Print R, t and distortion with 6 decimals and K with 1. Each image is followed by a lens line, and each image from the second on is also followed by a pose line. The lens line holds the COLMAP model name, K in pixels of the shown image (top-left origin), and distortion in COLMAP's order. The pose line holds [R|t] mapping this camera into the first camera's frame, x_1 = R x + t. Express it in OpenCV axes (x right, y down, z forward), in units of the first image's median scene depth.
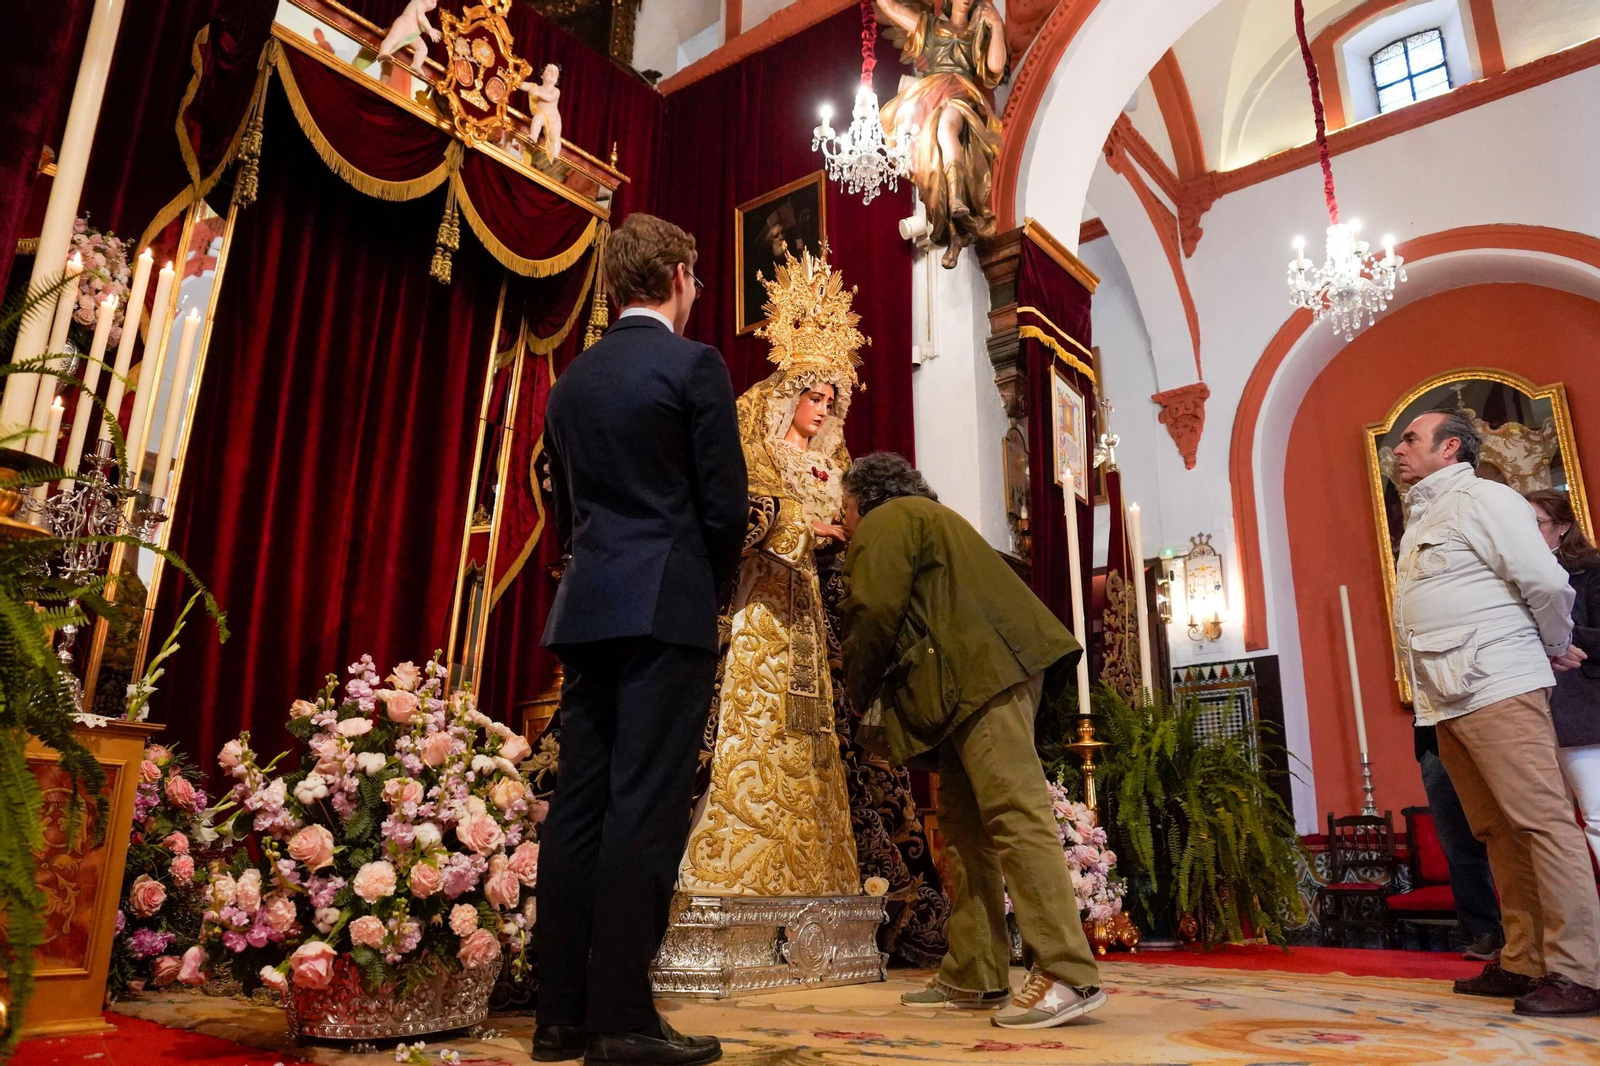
lens RADIAL K [[1151.1, 0, 800.0], [0, 1151.1, 533.0], [0, 0, 1]] dist [-0.125369, 0.117707]
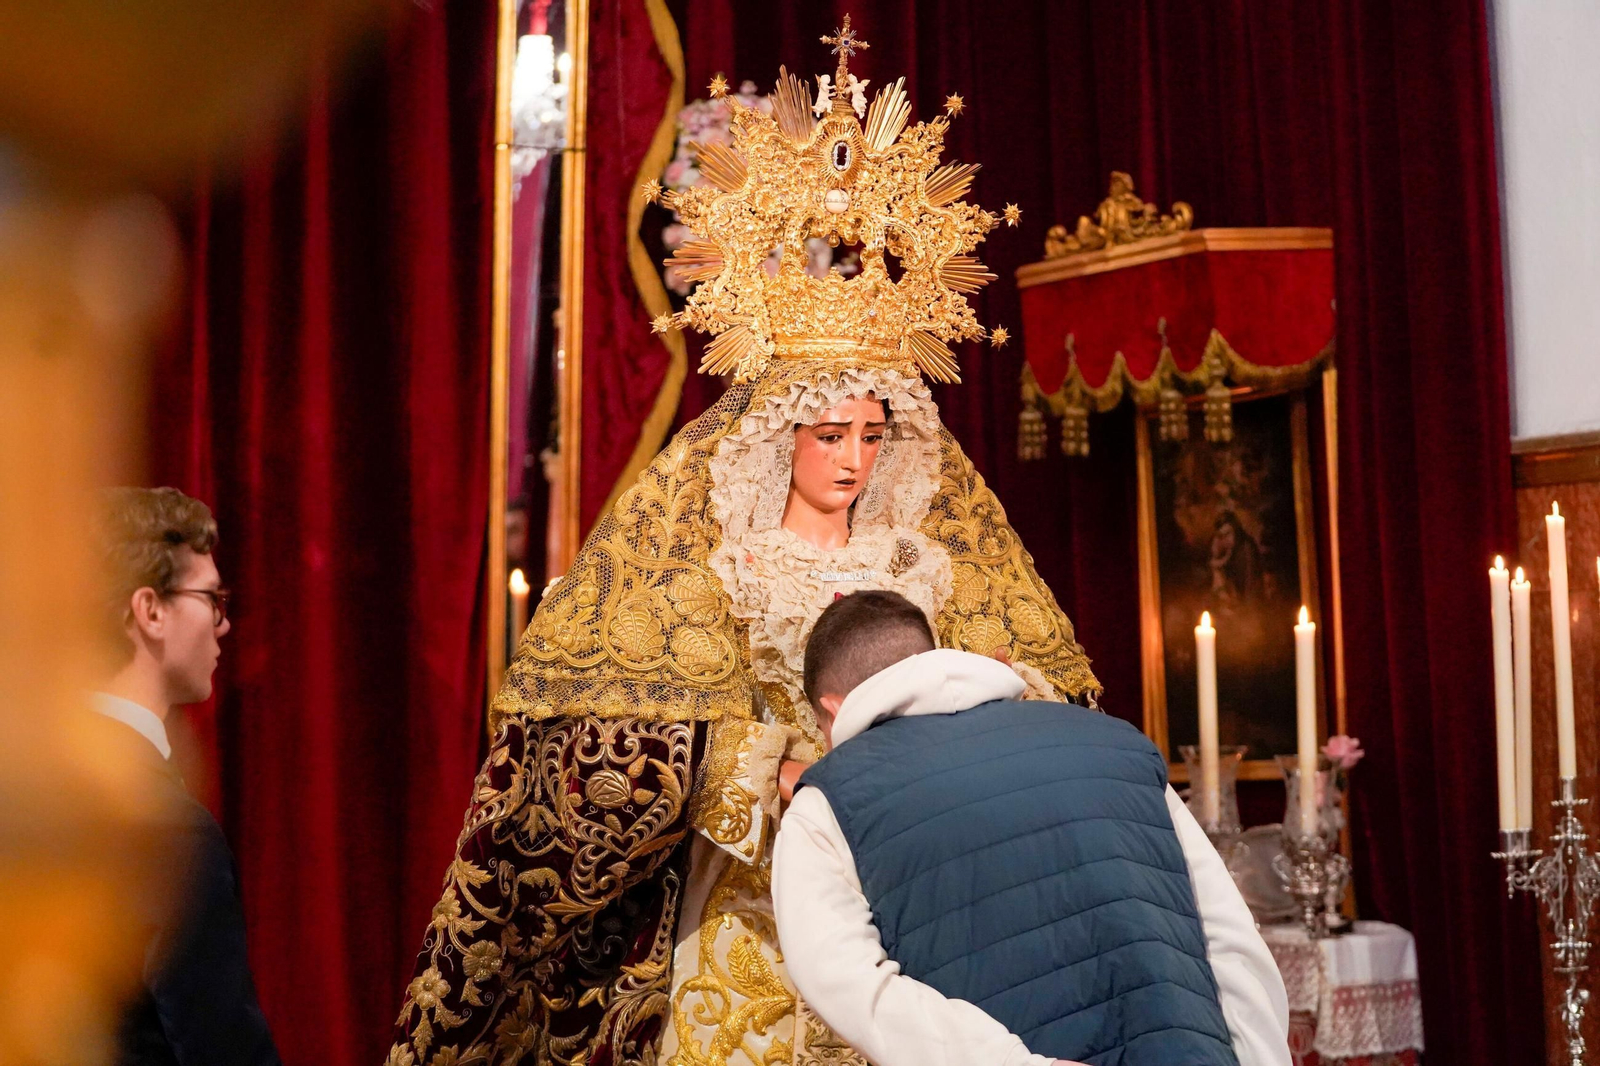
lens RADIAL K [[3341.7, 0, 800.0], [0, 3341.7, 533.0], [0, 0, 1]] dist [-0.290270, -0.026144]
pose [[0.925483, -0.054539, -0.374843, 0.471336], [0.137550, 0.970418, 0.198416, -0.329654], [0.352933, -0.235190, 0.905607, -0.166823]]
